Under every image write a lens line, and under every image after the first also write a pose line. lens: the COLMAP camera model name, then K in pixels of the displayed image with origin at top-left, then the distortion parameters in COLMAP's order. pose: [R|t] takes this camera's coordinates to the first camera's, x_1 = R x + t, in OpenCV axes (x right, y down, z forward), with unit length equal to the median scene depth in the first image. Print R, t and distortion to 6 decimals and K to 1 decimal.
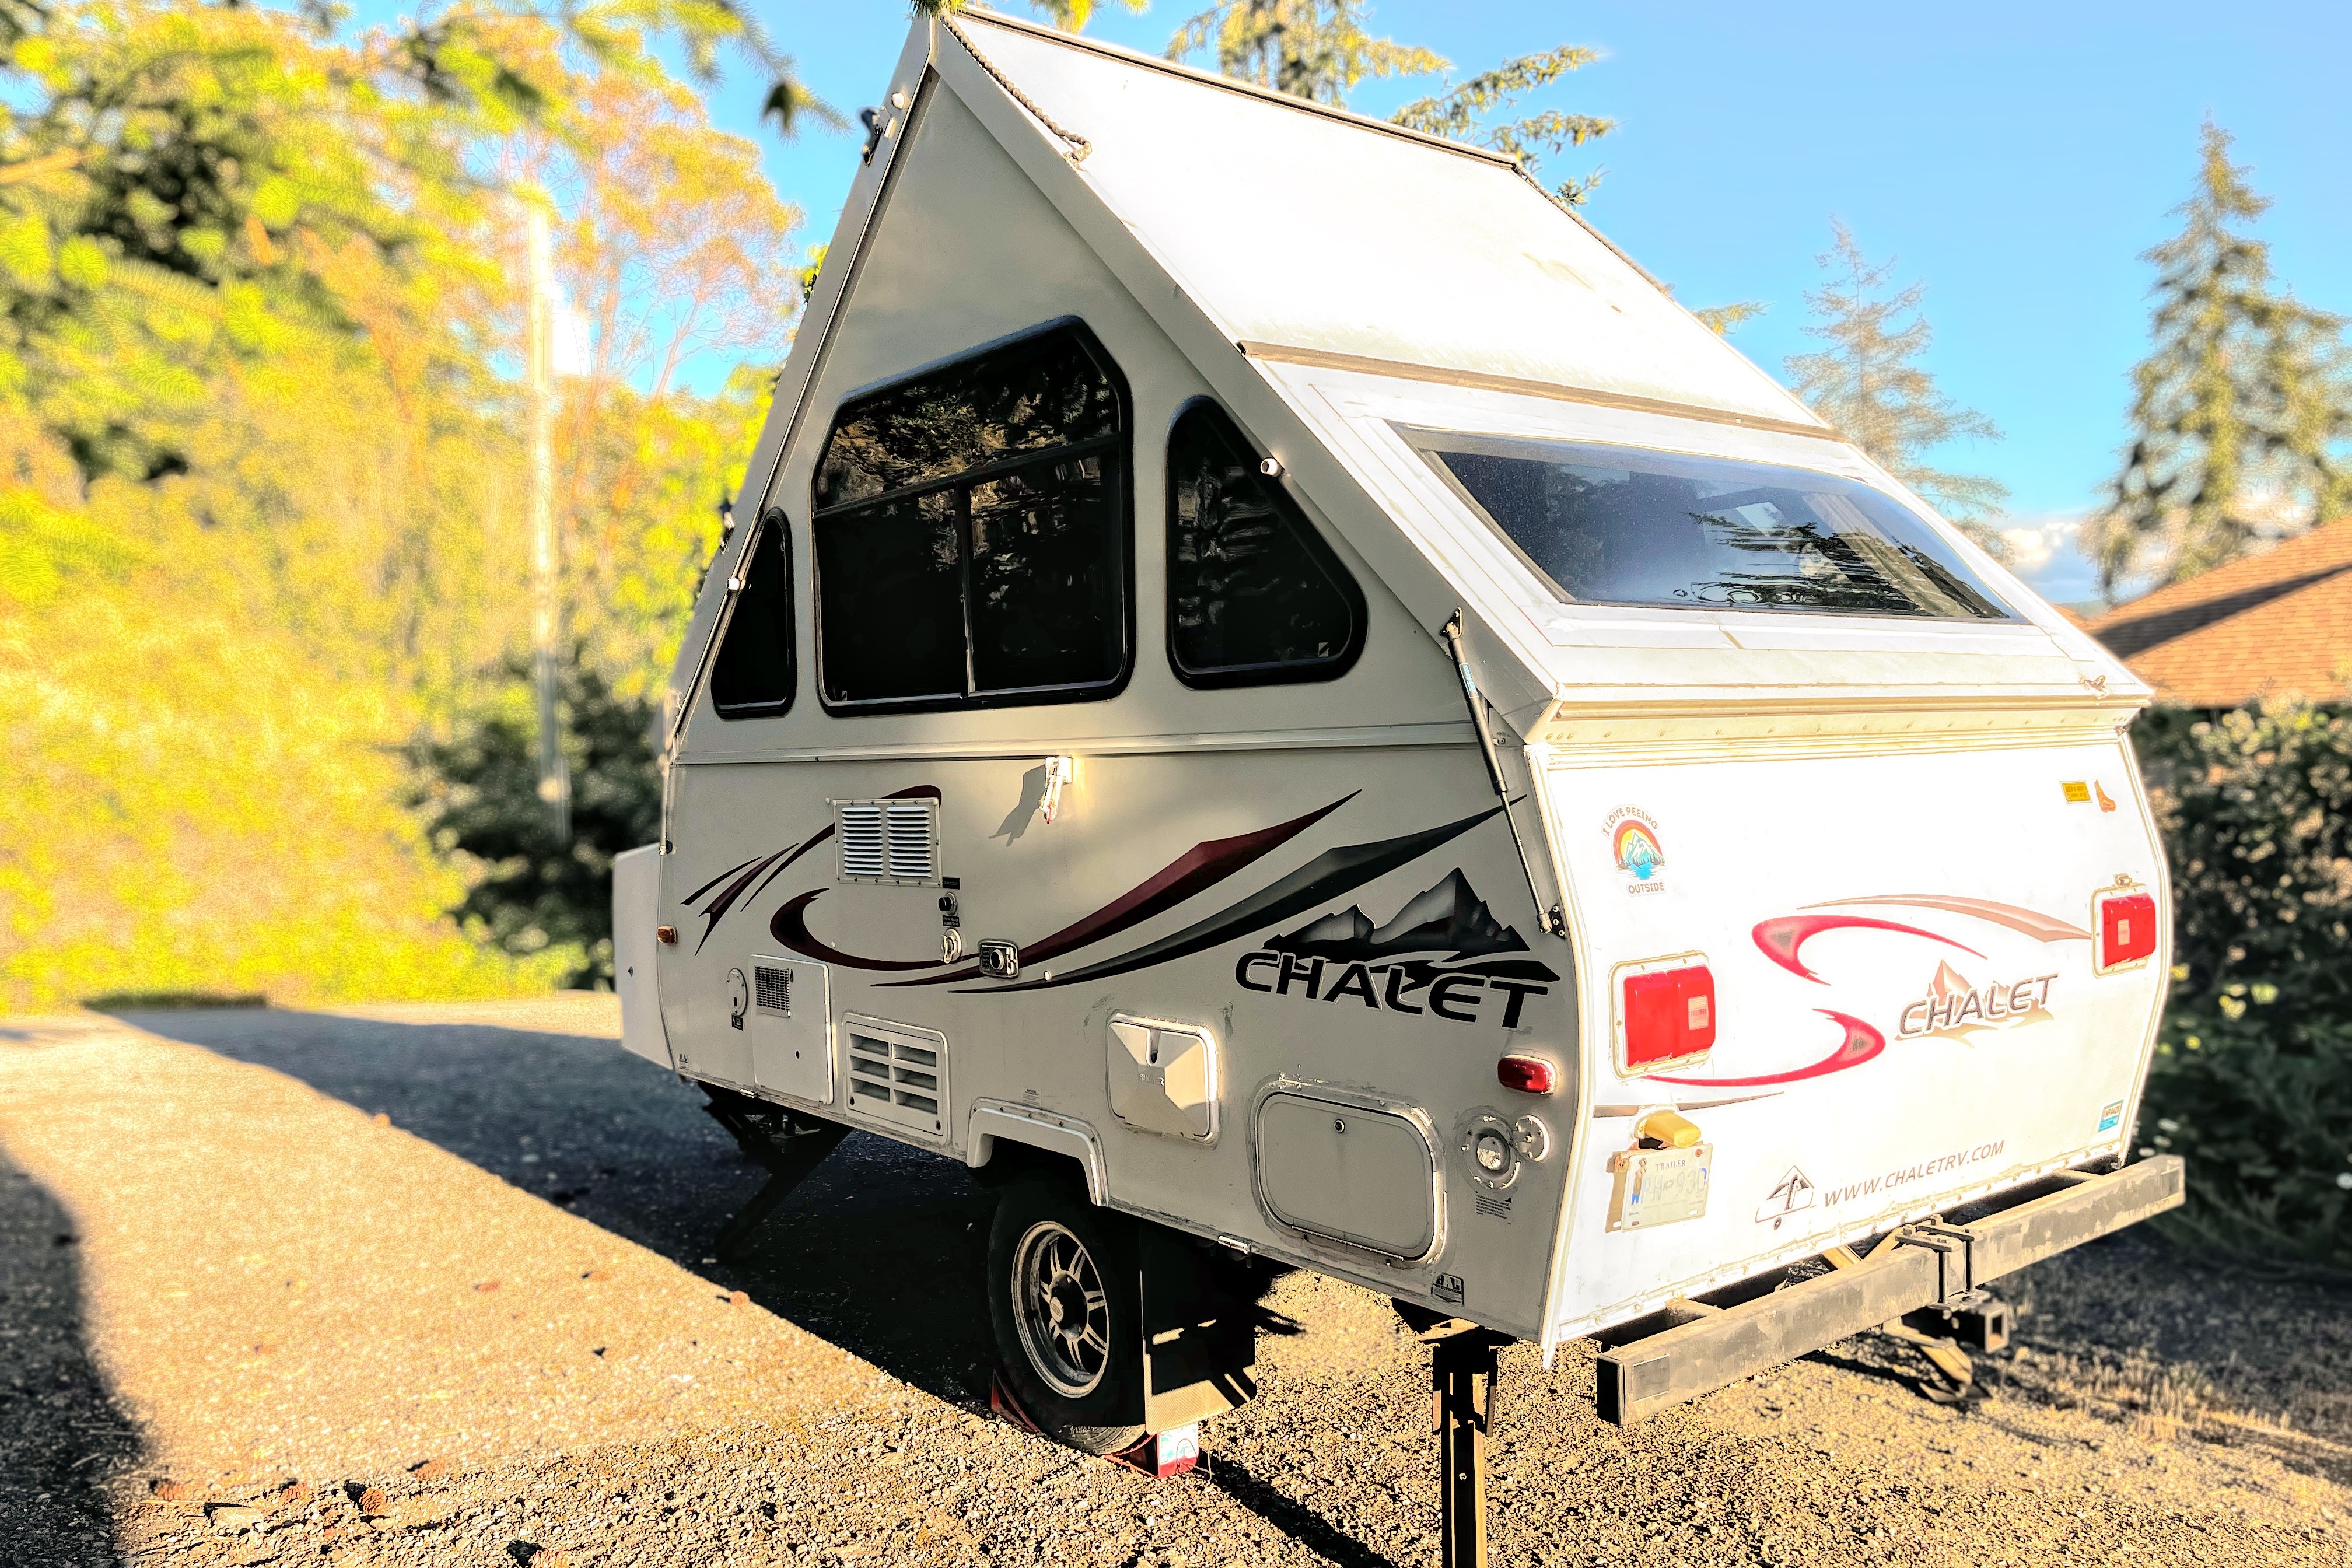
lens RADIAL K [[1786.0, 0, 1175.9], [0, 1786.0, 784.1], [0, 0, 1]] dist [0.036415, -0.048523]
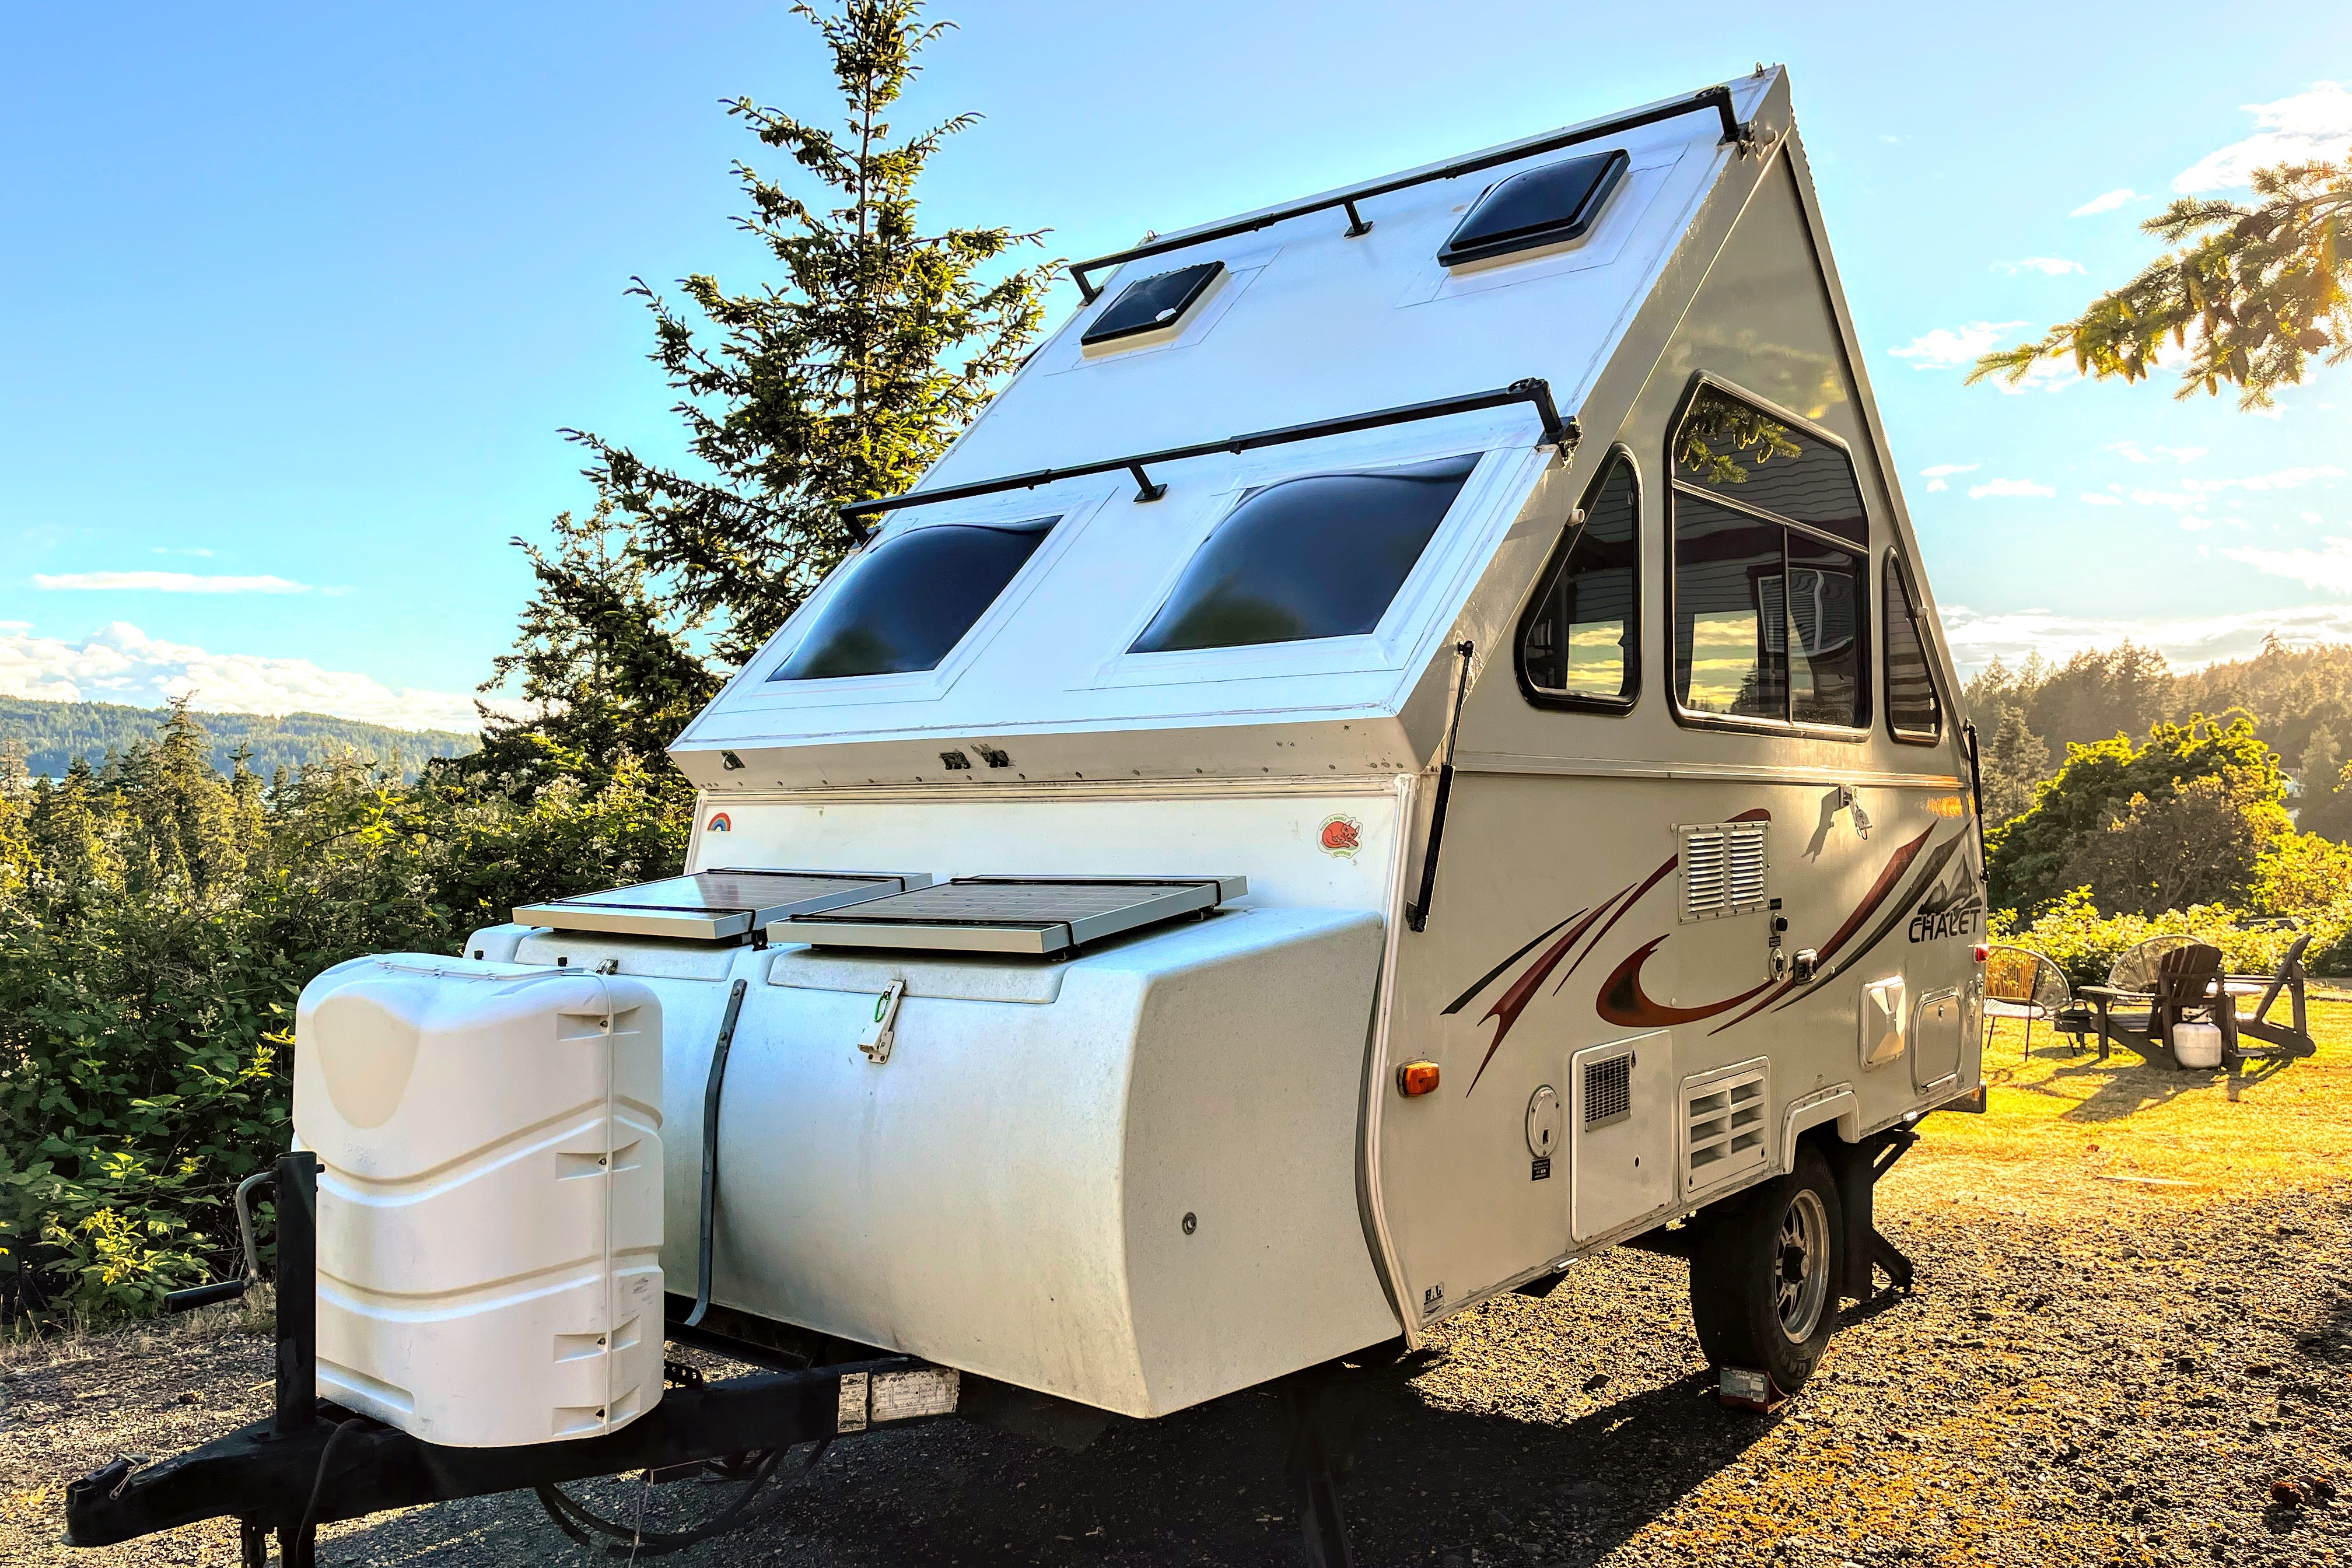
lens RADIAL K [[1786.0, 0, 1180.0], [0, 1786.0, 793.5], [0, 0, 1]] dist [0.036415, -0.048523]
pose [[-0.231181, 0.034355, 0.972304, -0.959926], [0.020404, 0.999328, -0.030459, 0.015011], [-0.972697, 0.012797, -0.231727, 1.436614]]
